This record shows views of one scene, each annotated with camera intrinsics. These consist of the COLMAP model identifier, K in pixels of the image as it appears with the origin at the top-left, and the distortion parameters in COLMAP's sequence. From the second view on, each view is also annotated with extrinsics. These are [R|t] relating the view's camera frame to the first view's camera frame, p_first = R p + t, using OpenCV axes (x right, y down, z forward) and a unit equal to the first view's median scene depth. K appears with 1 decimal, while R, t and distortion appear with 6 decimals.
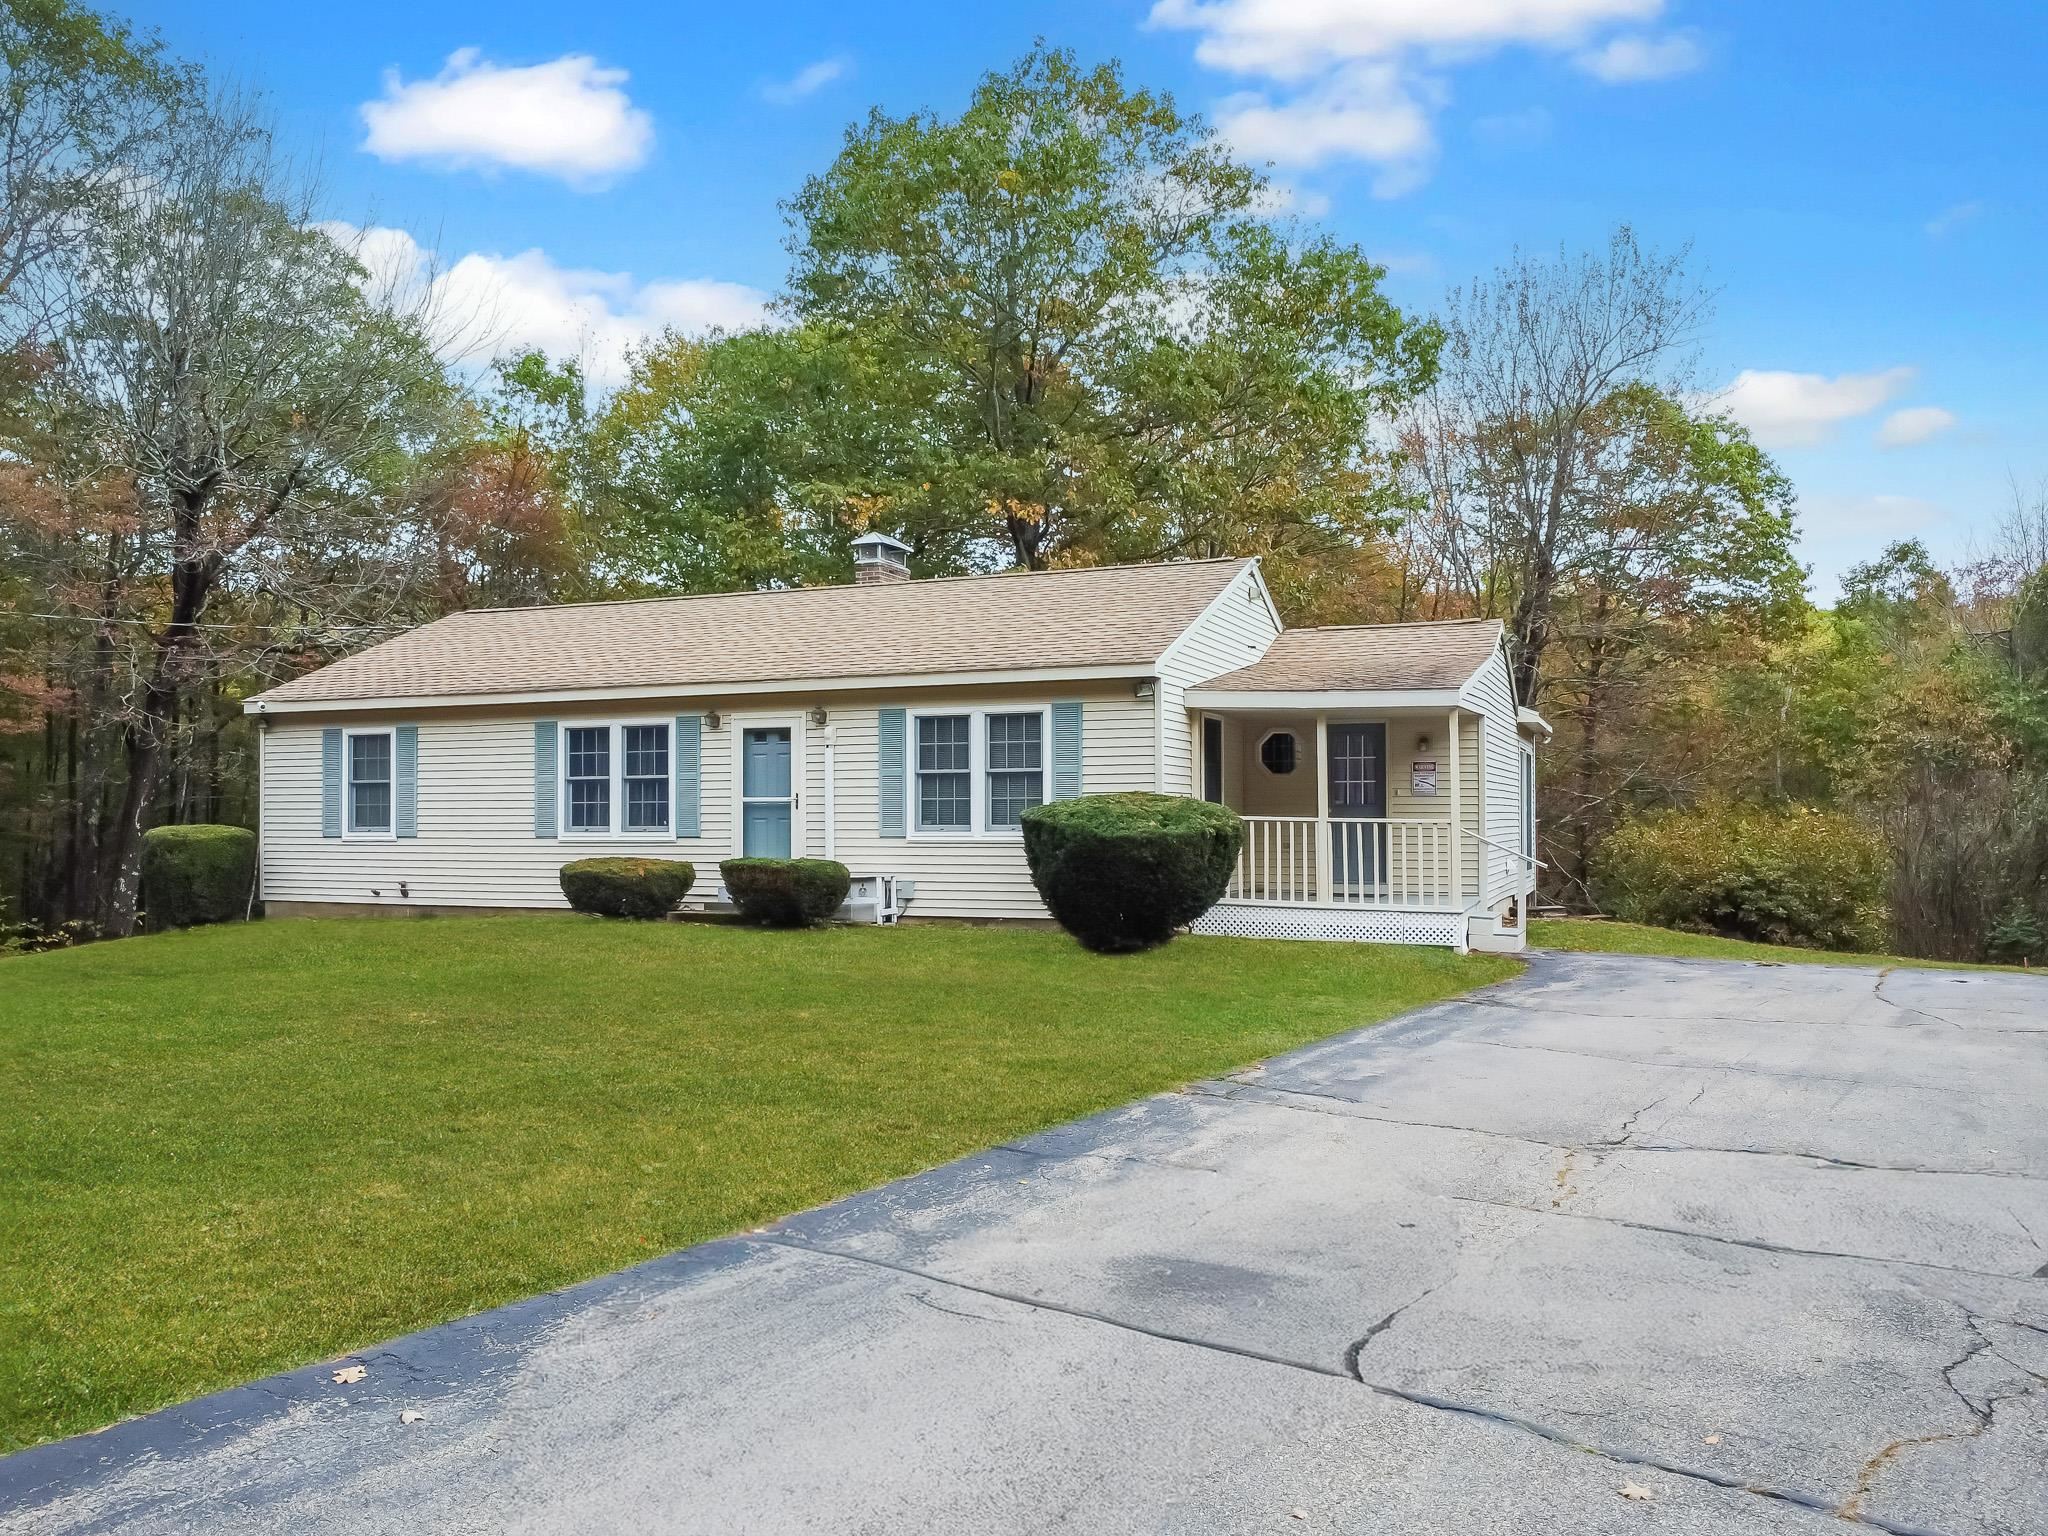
lens RADIAL K [[1507.9, 0, 1024.0], [0, 1507.9, 768.0], [0, 0, 1]] dist [0.022334, -0.001194]
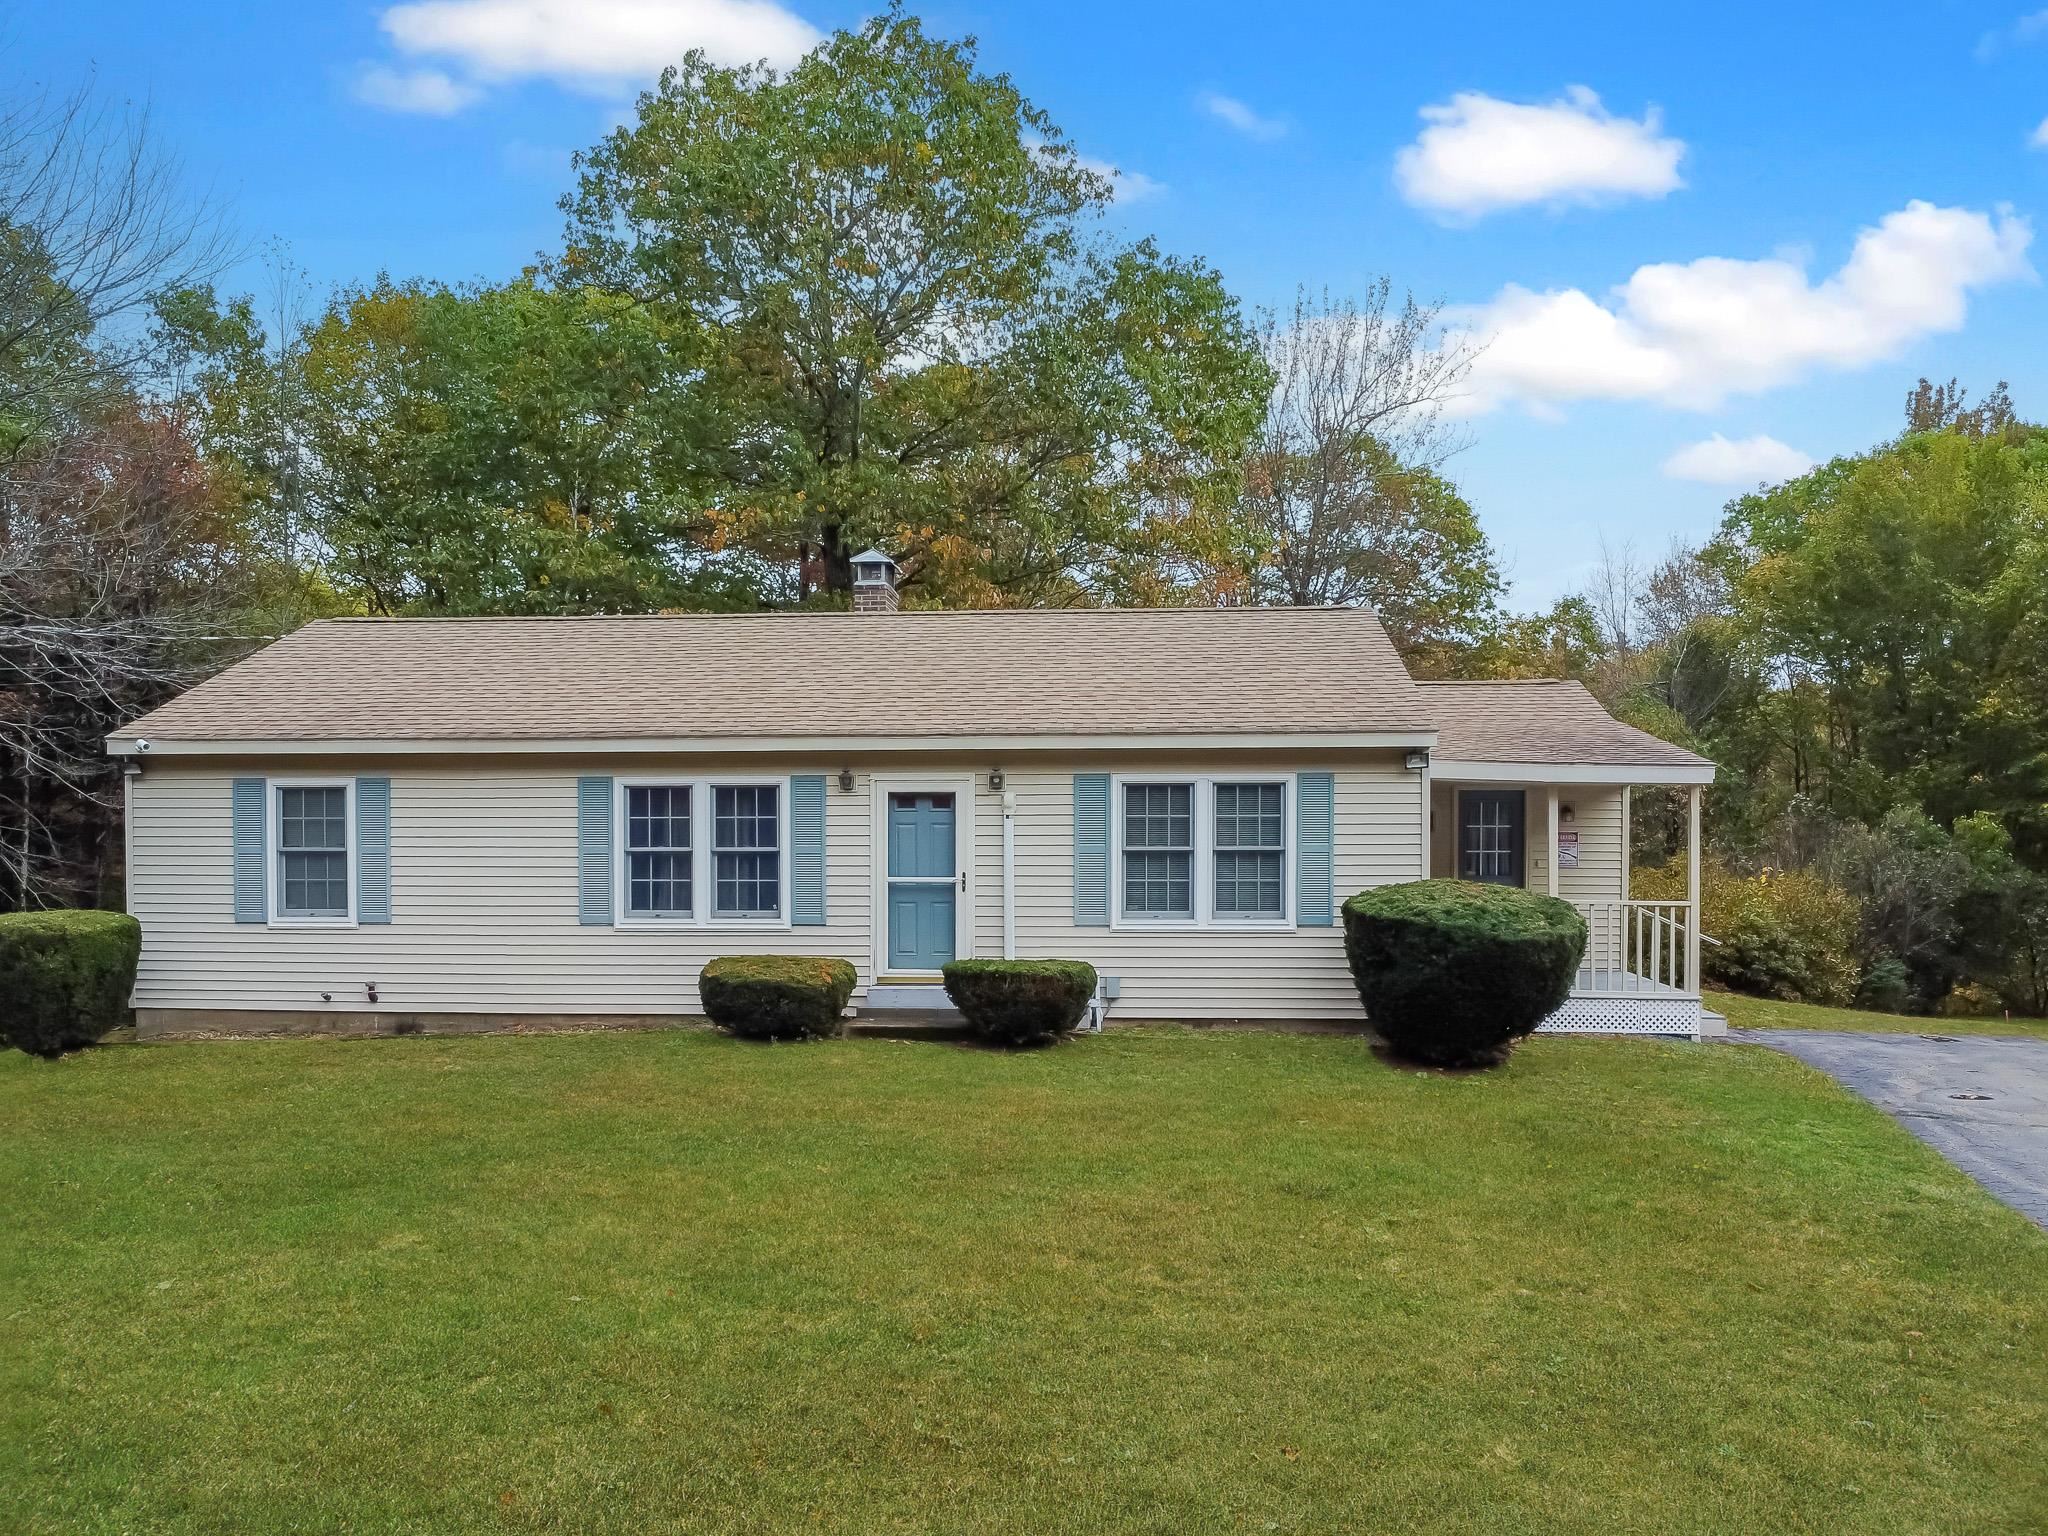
lens RADIAL K [[1547.0, 0, 1024.0], [0, 1547.0, 768.0], [0, 0, 1]] dist [0.000429, 0.007082]
pose [[0.953020, 0.013737, 0.302596, -0.361851], [-0.011820, 0.999897, -0.008166, -0.032497], [-0.302677, 0.004206, 0.953084, 0.172820]]
